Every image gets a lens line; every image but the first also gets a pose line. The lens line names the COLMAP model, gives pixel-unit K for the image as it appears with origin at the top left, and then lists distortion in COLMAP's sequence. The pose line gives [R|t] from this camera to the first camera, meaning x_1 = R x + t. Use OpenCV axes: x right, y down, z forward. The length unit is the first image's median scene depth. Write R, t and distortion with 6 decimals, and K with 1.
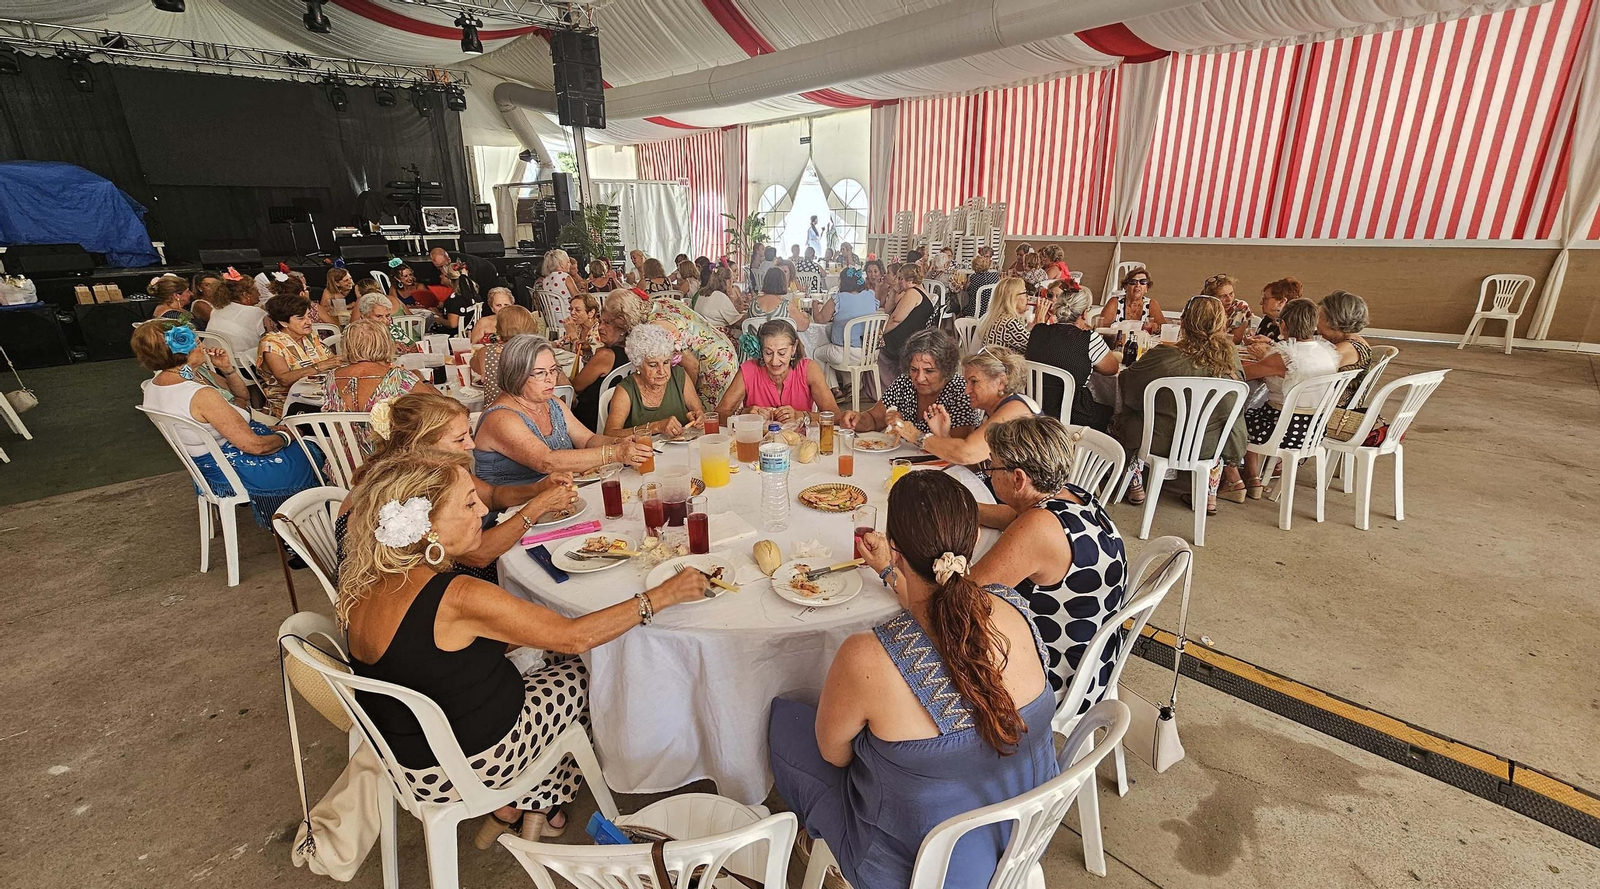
lens RADIAL K [[644.0, 0, 798.5], [0, 644.0, 450.4], [0, 0, 1]] dist [0.000390, -0.000084]
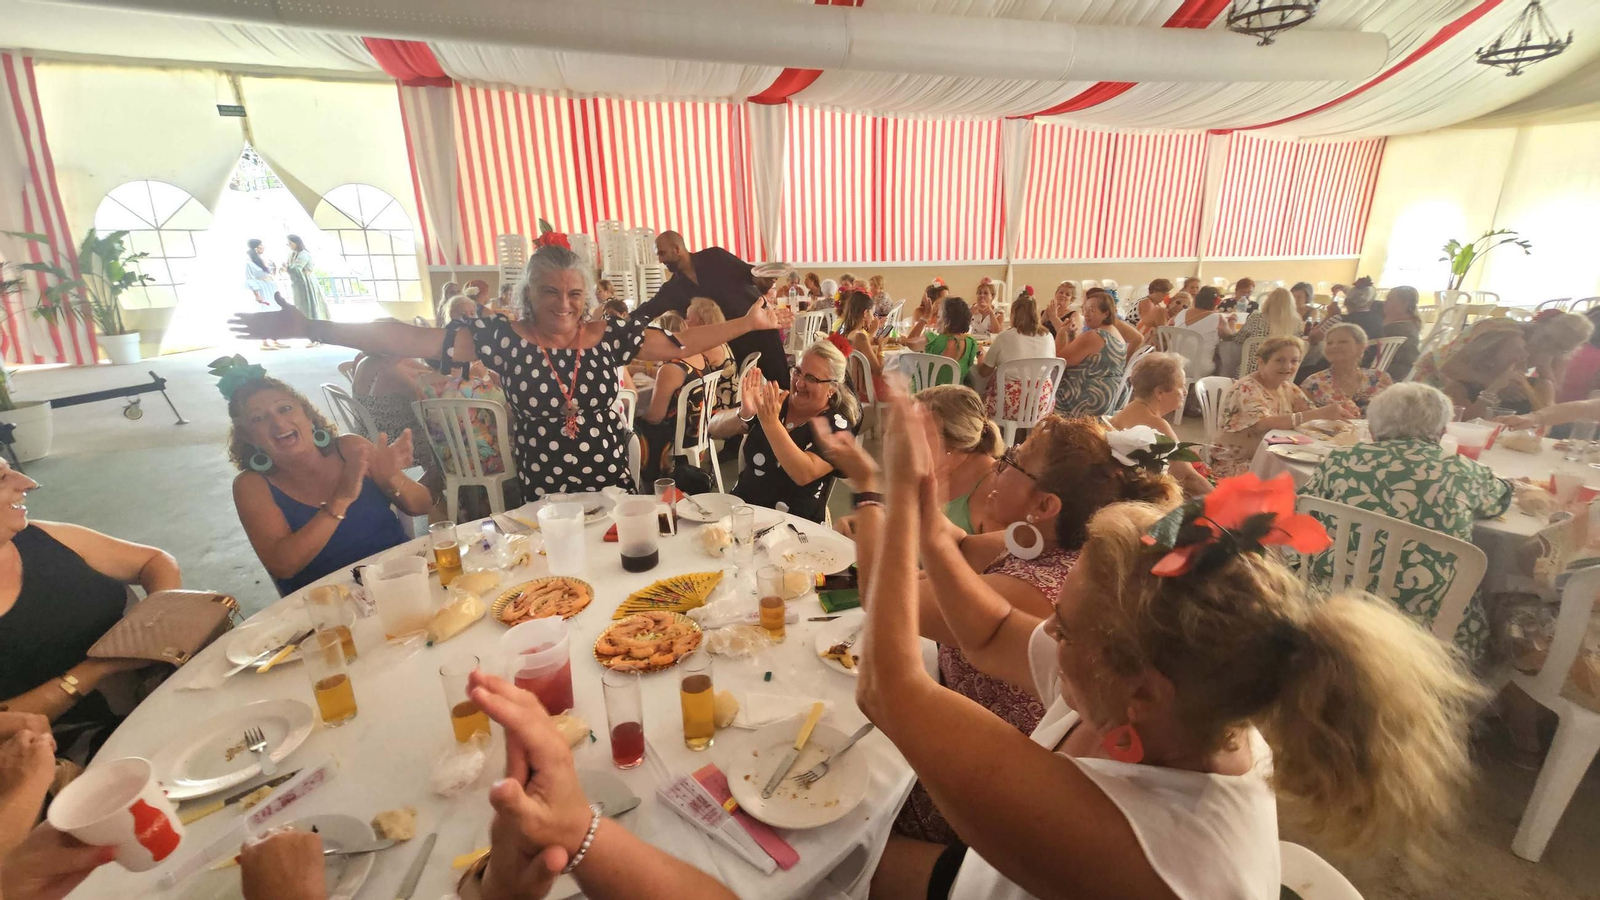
lens RADIAL K [[636.5, 0, 807.6], [0, 636.5, 448.3], [0, 0, 1]] dist [-0.002313, -0.000380]
pose [[0.450456, -0.264093, 0.852845, -0.400005], [0.300874, 0.944275, 0.133490, -0.141518], [-0.840574, 0.196468, 0.504813, 0.413508]]
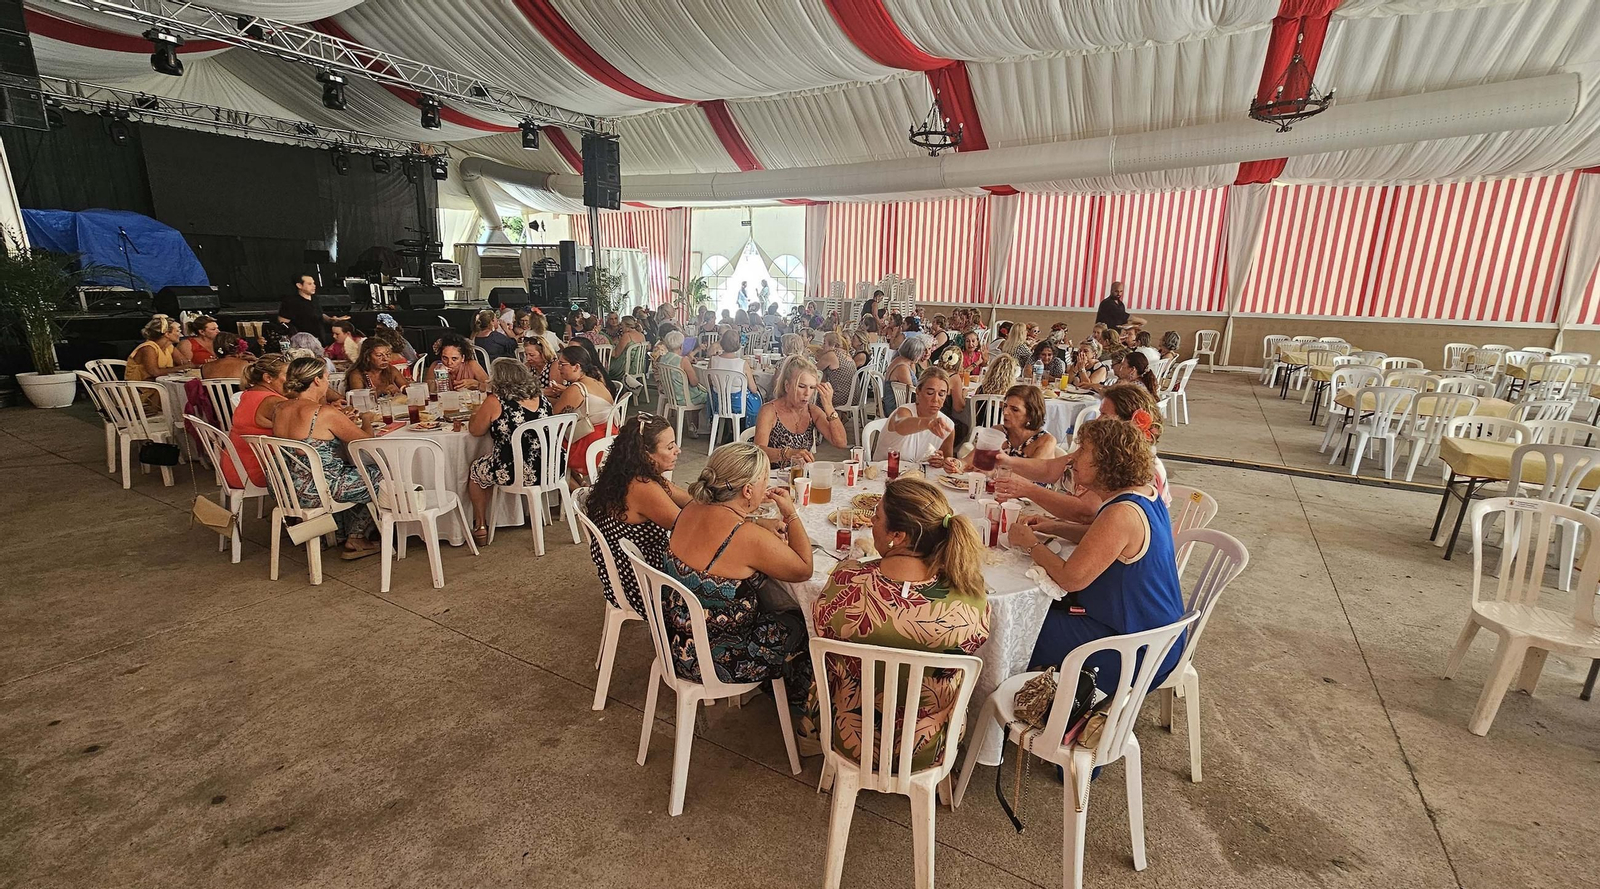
lens RADIAL K [[644.0, 0, 798.5], [0, 644.0, 450.4], [0, 0, 1]] dist [0.000390, -0.000084]
pose [[0.963955, -0.033188, 0.263986, -0.296376], [0.057403, 0.994764, -0.084549, 0.090610], [-0.259798, 0.096655, 0.960814, -0.243734]]
